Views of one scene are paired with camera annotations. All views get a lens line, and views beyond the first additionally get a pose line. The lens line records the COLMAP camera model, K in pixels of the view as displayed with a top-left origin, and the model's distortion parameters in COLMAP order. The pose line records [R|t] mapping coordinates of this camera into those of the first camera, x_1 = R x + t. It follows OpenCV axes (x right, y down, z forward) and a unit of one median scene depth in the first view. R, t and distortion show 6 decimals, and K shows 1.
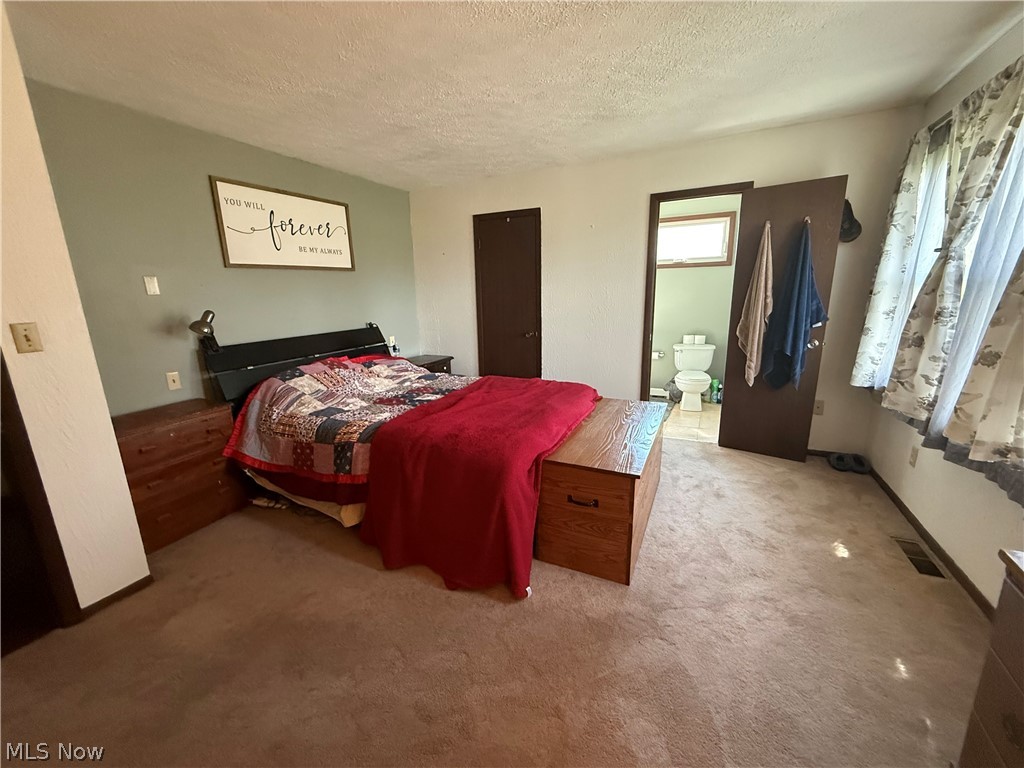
lens RADIAL K [[408.6, 0, 509.9], [0, 408.6, 383.8], [0, 0, 1]] dist [0.000424, -0.000159]
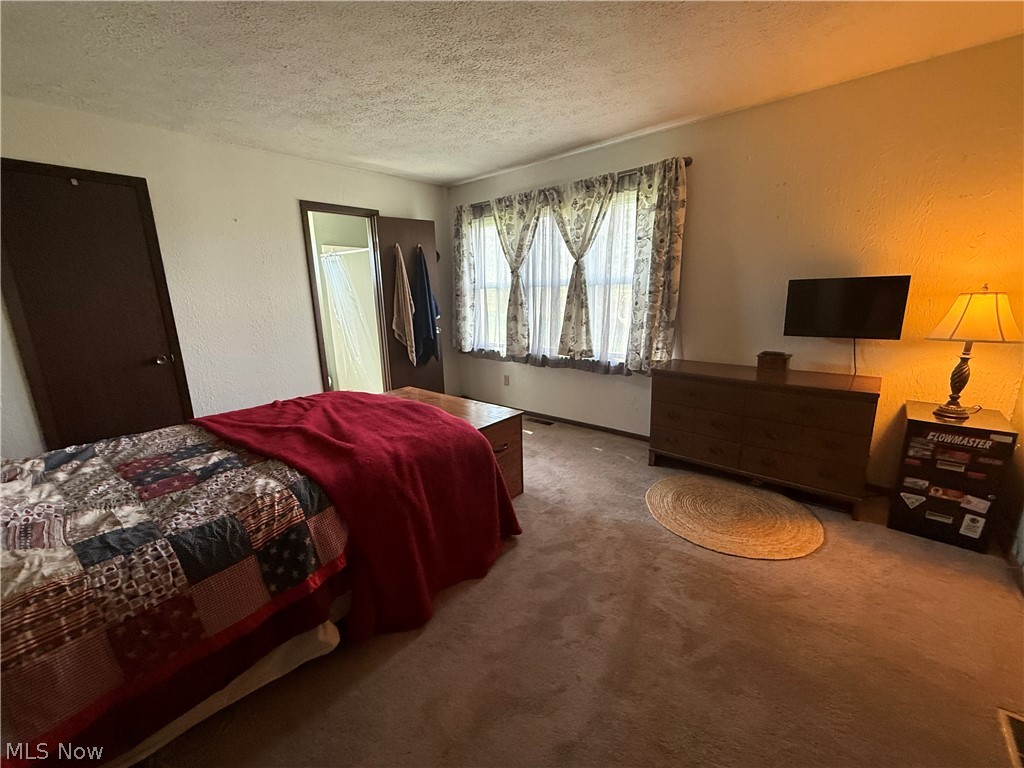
lens RADIAL K [[408.6, 0, 506.8], [0, 408.6, 384.5], [0, 0, 1]] dist [0.000424, -0.000159]
pose [[0.253187, -0.201733, 0.946150, -0.854573], [0.236123, 0.961324, 0.141782, -0.076244], [-0.938159, 0.187511, 0.291029, 0.476969]]
